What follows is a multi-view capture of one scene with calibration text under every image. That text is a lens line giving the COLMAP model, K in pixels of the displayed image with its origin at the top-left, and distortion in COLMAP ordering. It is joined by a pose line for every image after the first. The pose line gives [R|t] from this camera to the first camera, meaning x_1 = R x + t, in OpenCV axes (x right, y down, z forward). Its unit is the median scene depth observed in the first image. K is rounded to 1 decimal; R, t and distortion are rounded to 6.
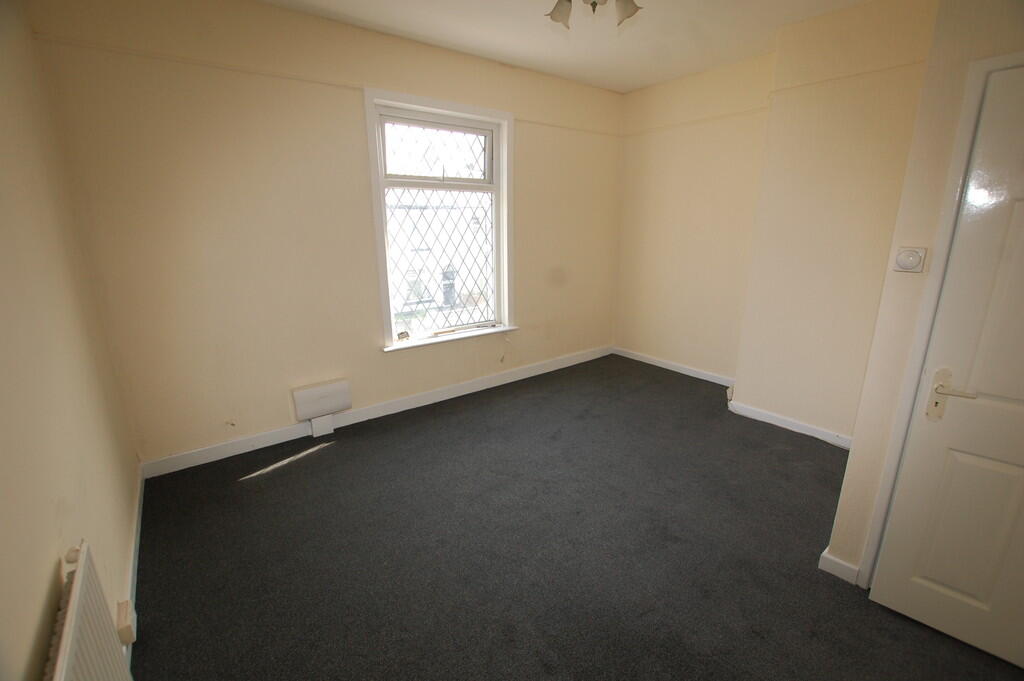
lens RADIAL K [[458.4, 0, 526.2], [0, 458.4, 343.0], [0, 0, 1]] dist [-0.013763, 0.000064]
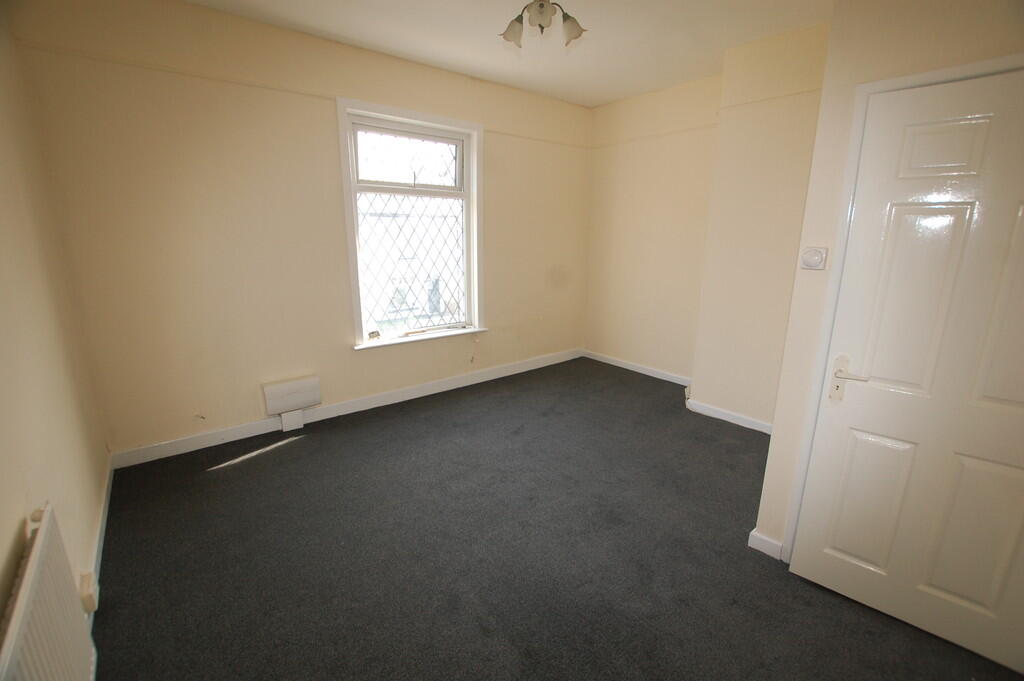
lens RADIAL K [[458.4, 0, 526.2], [0, 458.4, 343.0], [0, 0, 1]] dist [-0.013763, 0.000064]
pose [[0.999644, 0.005873, 0.026017, 0.072562], [-0.005289, 0.999734, -0.022454, 0.035148], [-0.026142, 0.022308, 0.999409, -0.064479]]
